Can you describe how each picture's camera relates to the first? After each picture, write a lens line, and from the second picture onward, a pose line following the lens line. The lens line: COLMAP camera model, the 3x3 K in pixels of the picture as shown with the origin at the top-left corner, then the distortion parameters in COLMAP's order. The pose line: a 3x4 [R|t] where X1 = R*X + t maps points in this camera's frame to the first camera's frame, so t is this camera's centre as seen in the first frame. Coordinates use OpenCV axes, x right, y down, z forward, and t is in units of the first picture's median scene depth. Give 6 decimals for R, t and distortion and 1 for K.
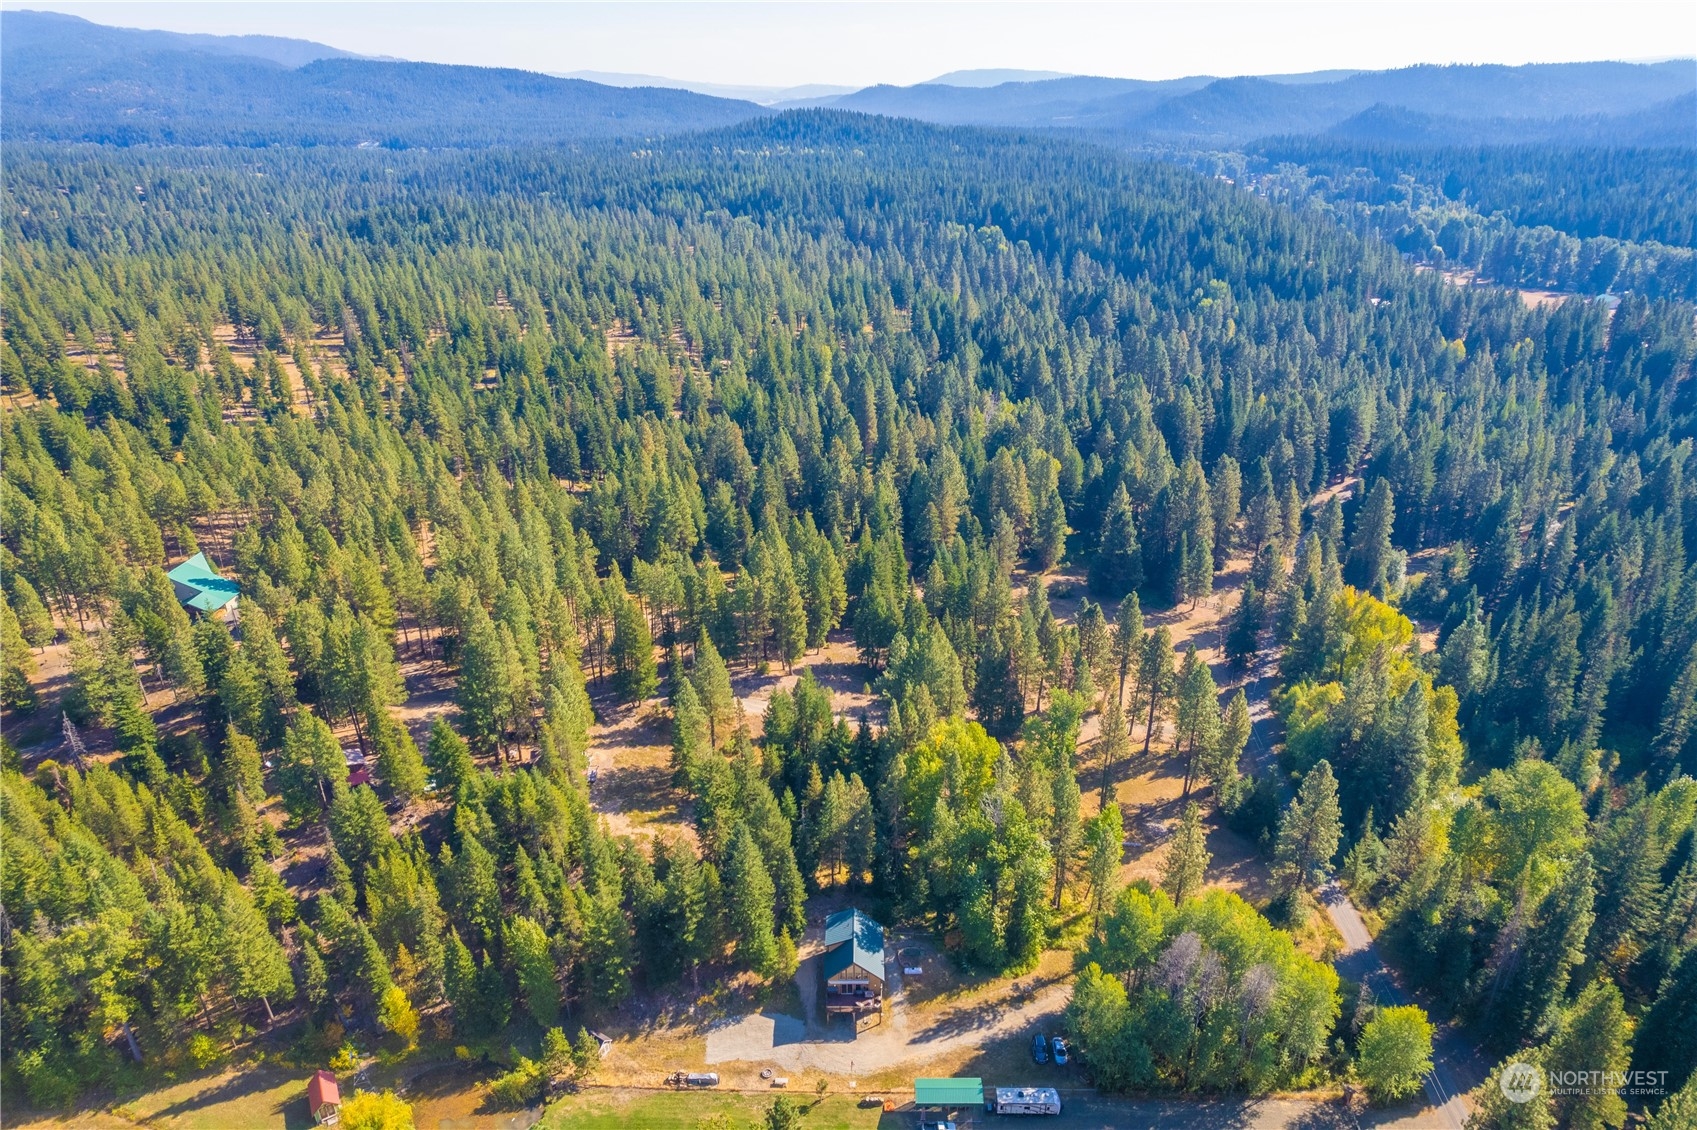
lens RADIAL K [[1100.0, 0, 841.6], [0, 1100.0, 556.4], [0, 0, 1]] dist [-0.033897, 0.015763]
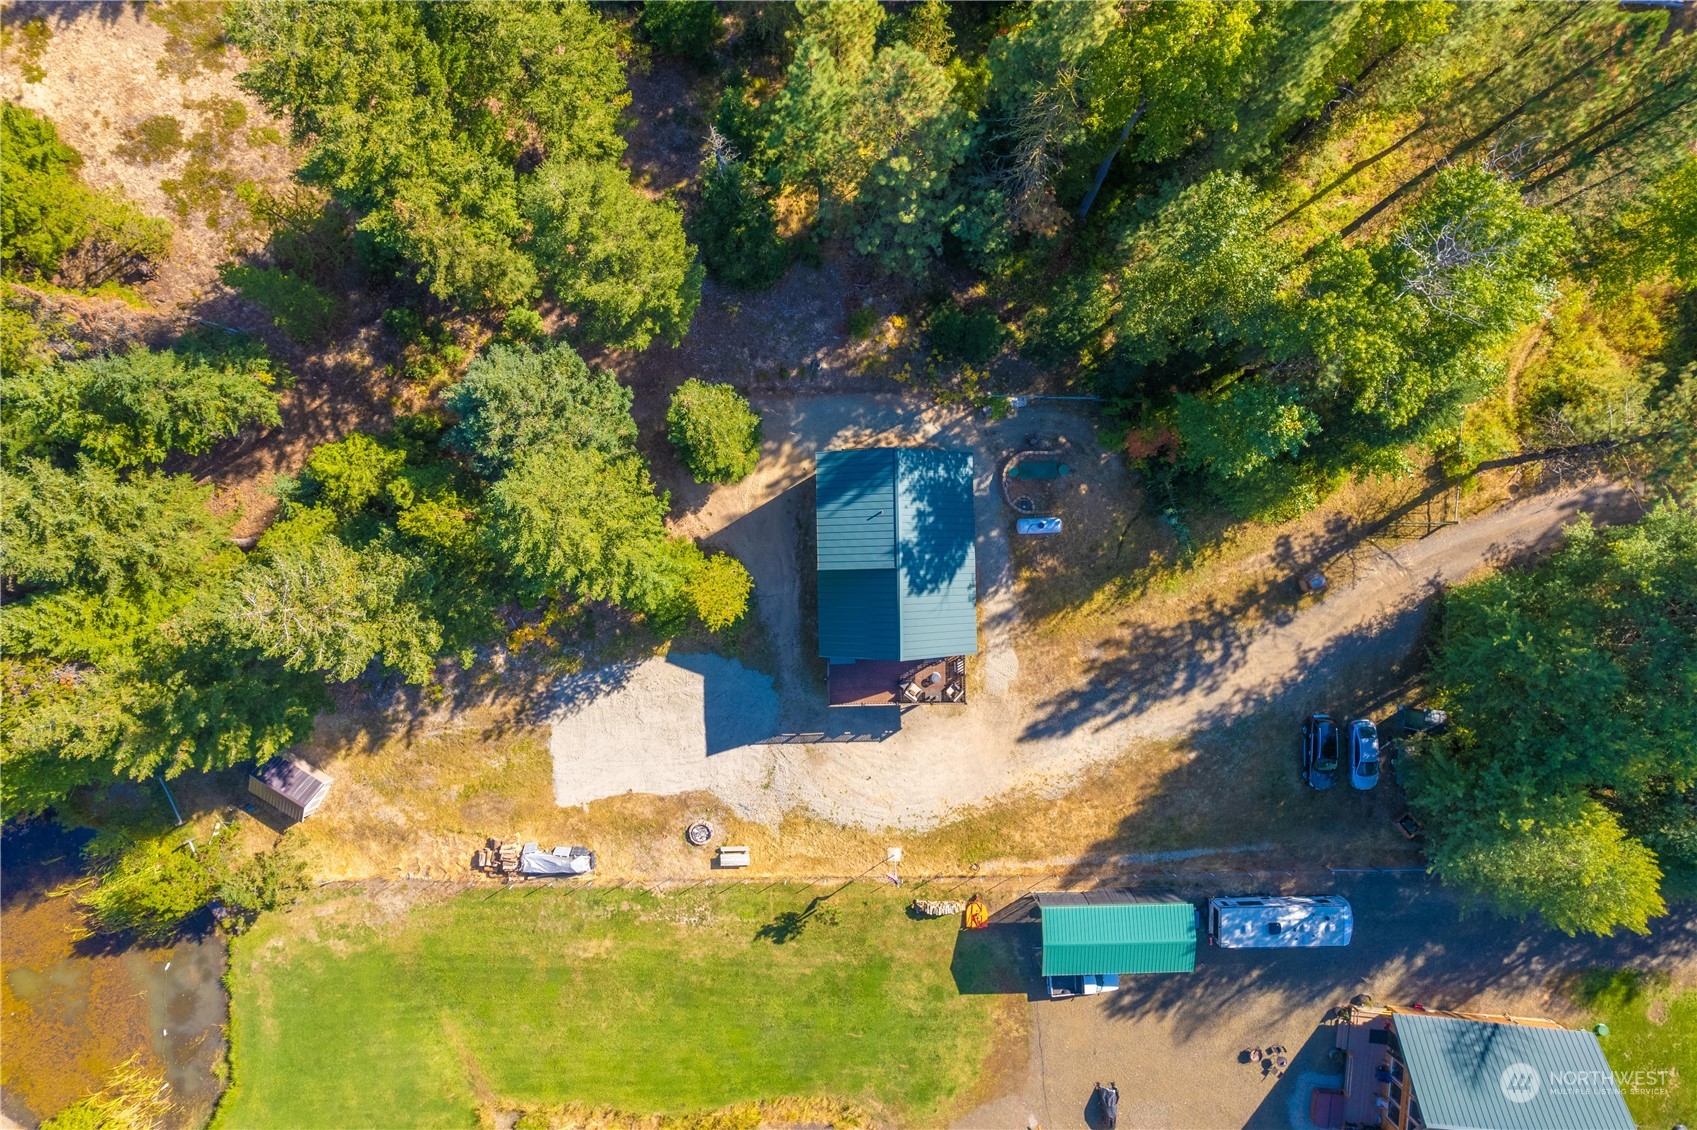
lens RADIAL K [[1100.0, 0, 849.0], [0, 1100.0, 567.4], [0, 0, 1]] dist [-0.033897, 0.015763]
pose [[0.999173, -0.036069, 0.018793, -0.012212], [-0.002609, 0.404275, 0.914634, 0.022070], [-0.040587, -0.913926, 0.403847, 0.872303]]
